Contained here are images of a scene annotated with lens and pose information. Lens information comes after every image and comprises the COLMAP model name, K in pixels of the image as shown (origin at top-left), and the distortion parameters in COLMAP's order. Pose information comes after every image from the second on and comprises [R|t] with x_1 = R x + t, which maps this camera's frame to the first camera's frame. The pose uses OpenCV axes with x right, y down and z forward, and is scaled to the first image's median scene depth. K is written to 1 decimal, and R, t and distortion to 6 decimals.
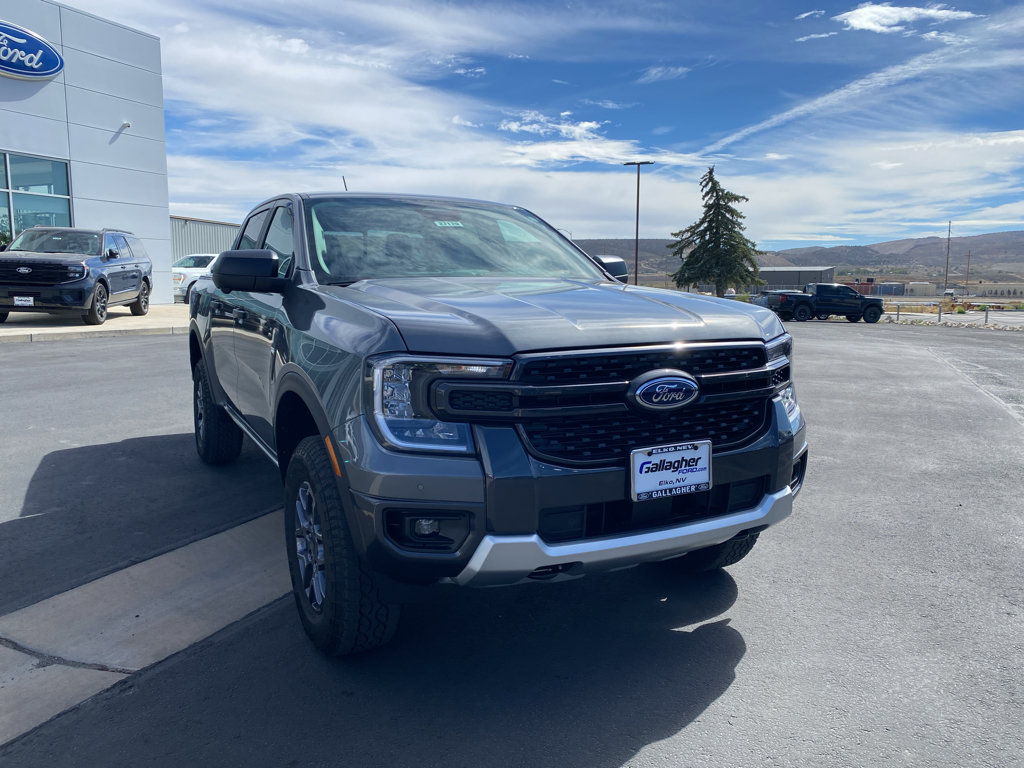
lens RADIAL K [[787.0, 0, 507.7], [0, 787.0, 393.6], [0, 0, 1]] dist [0.024525, -0.023760]
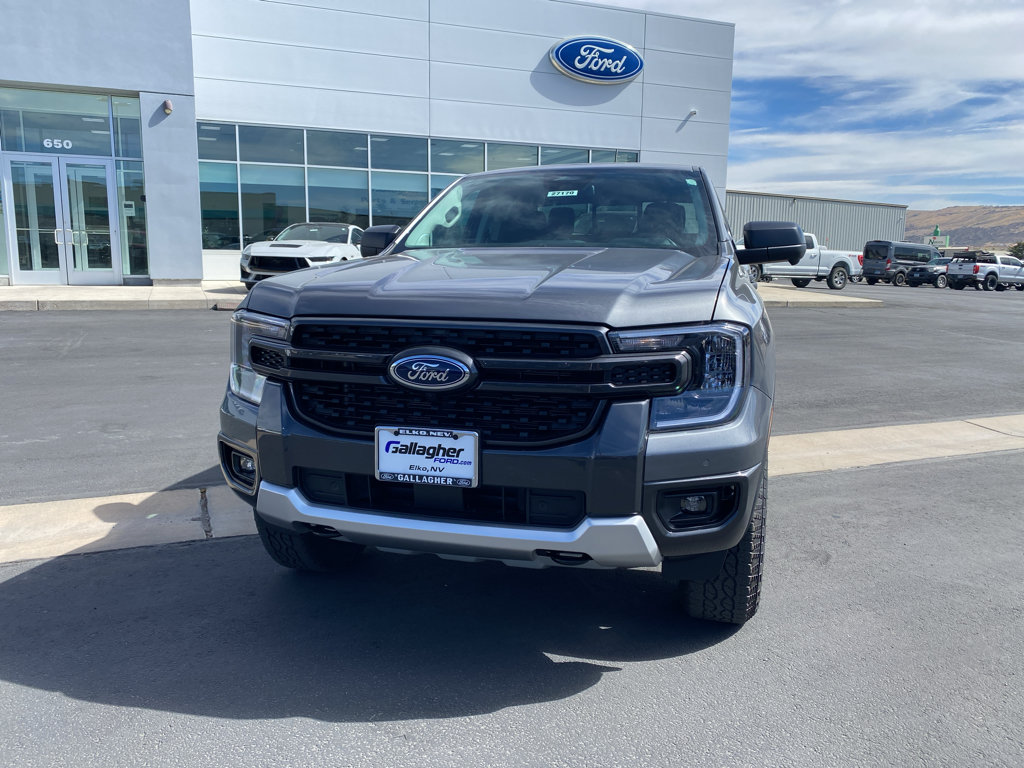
lens RADIAL K [[792.2, 0, 497.9], [0, 792.2, 375.5], [0, 0, 1]] dist [0.021581, -0.006800]
pose [[0.720093, 0.111100, -0.684925, 0.148719], [-0.108618, 0.992978, 0.046873, -0.008150], [0.685323, 0.040642, 0.727104, 0.063411]]
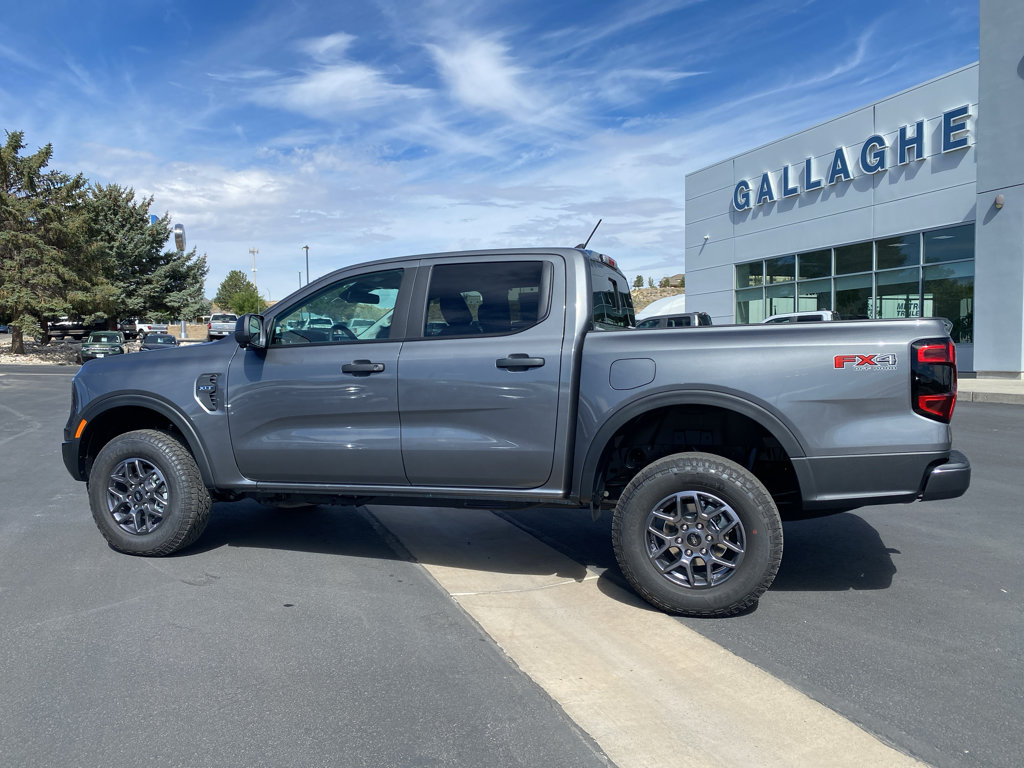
lens RADIAL K [[783.9, 0, 501.1], [0, 783.9, 397.6], [0, 0, 1]] dist [0.033301, -0.038485]
pose [[-0.724062, 0.046888, -0.688139, 0.177448], [-0.085770, 0.983822, 0.157283, -0.077198], [0.684381, 0.172904, -0.708326, 0.582056]]
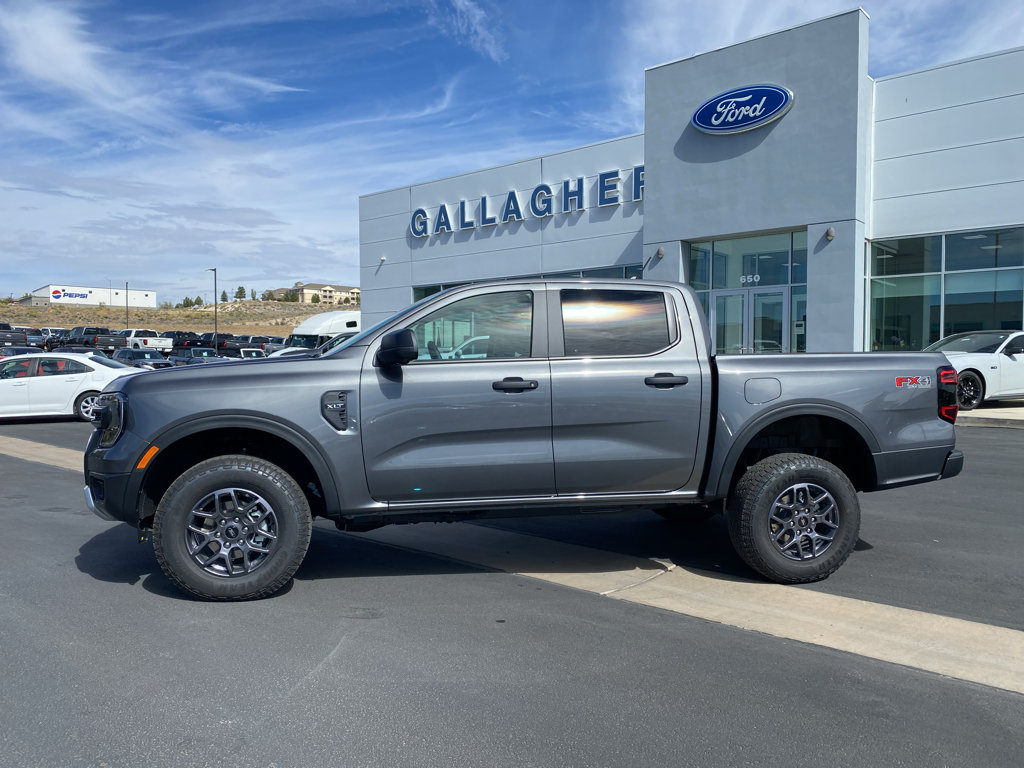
lens RADIAL K [[783.9, 0, 501.1], [0, 783.9, 397.6], [0, 0, 1]] dist [0.033301, -0.038485]
pose [[-0.299180, 0.037368, -0.953465, 0.303699], [-0.136611, 0.987262, 0.081559, -0.056764], [0.944367, 0.154655, -0.290264, 0.419644]]
